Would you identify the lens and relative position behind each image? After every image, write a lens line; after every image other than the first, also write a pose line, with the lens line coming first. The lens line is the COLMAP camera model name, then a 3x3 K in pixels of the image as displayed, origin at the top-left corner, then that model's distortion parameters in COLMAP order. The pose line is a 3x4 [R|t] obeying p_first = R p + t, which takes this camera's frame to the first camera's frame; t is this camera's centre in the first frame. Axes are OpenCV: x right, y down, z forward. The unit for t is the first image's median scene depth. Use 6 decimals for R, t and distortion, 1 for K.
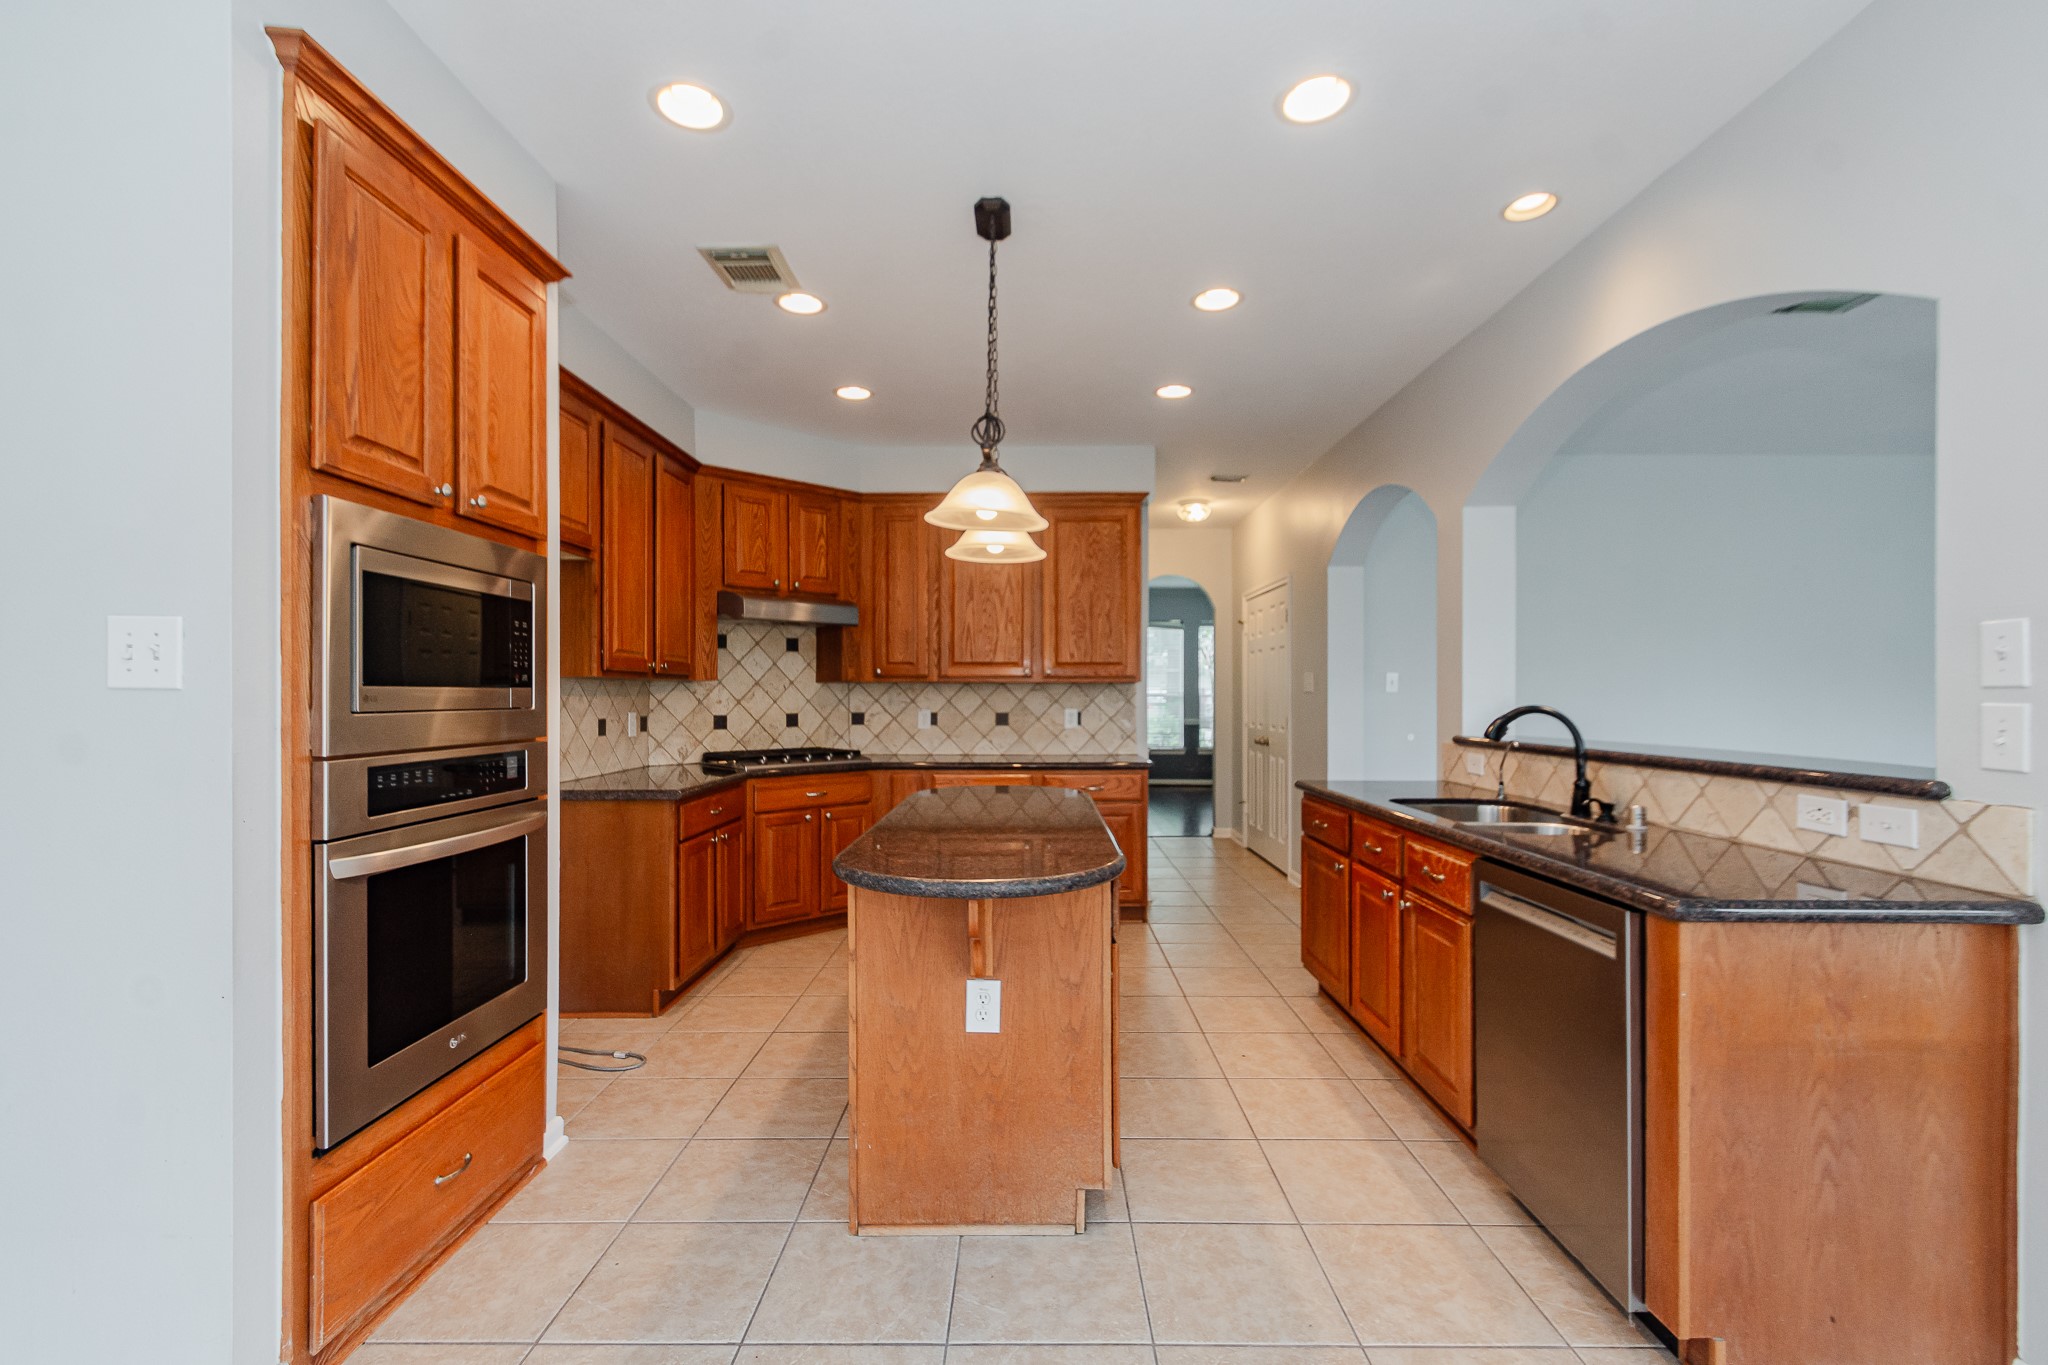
lens RADIAL K [[910.5, 0, 1034.7], [0, 910.5, 688.1], [0, 0, 1]] dist [-0.002819, 0.000449]
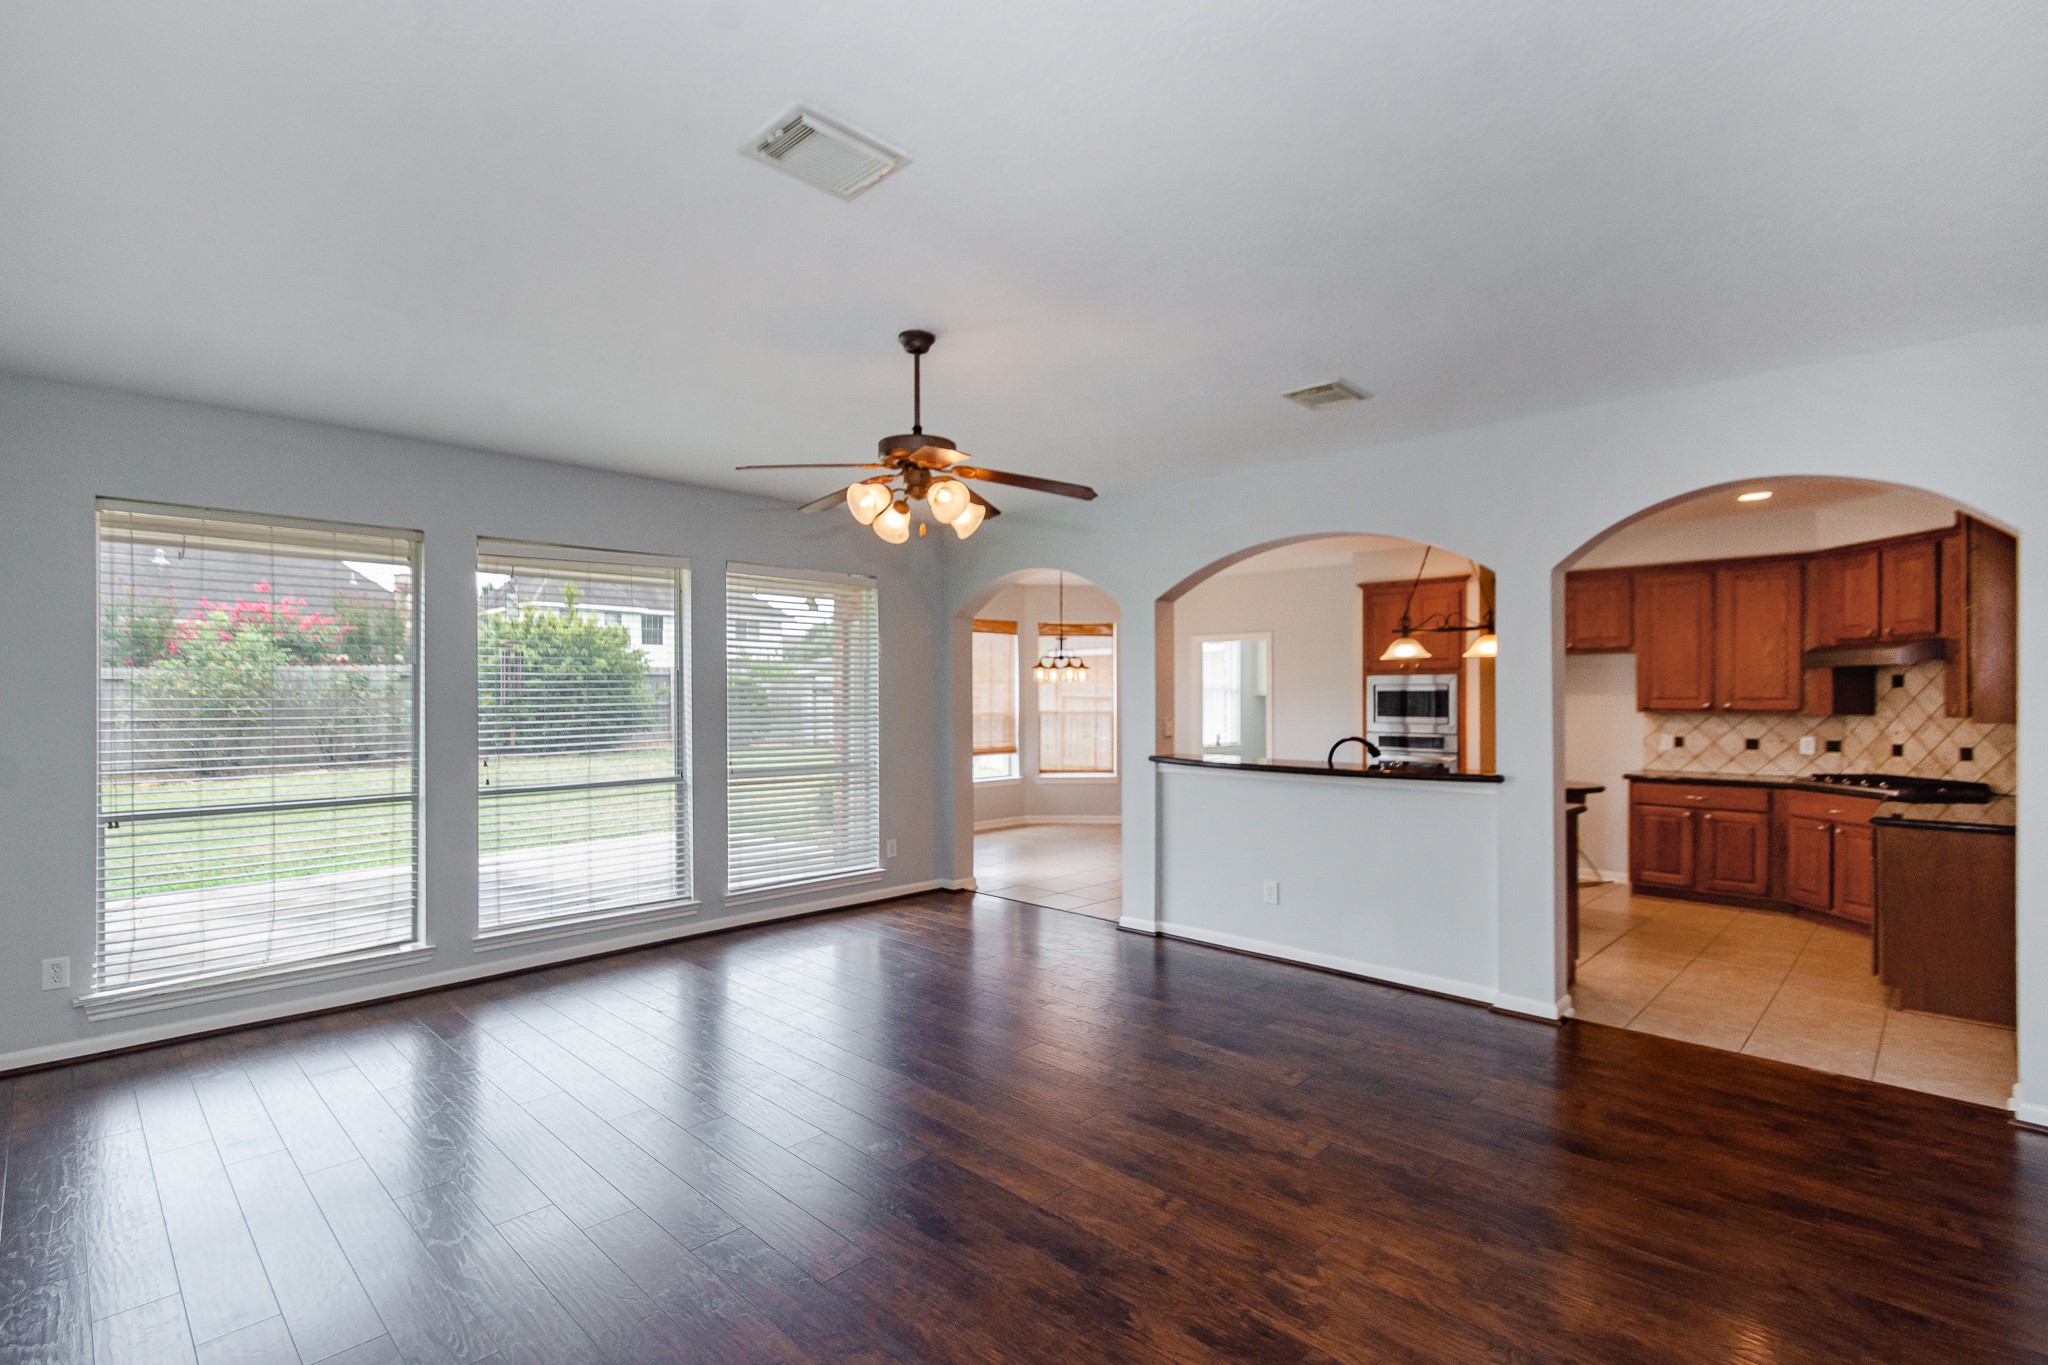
lens RADIAL K [[947.6, 0, 1005.8], [0, 947.6, 692.9], [0, 0, 1]] dist [0.010532, -0.002544]
pose [[-0.713103, -0.003947, -0.701048, 1.338908], [0.003281, 0.999954, -0.008967, -0.029419], [0.701052, -0.008694, -0.713057, 1.067744]]
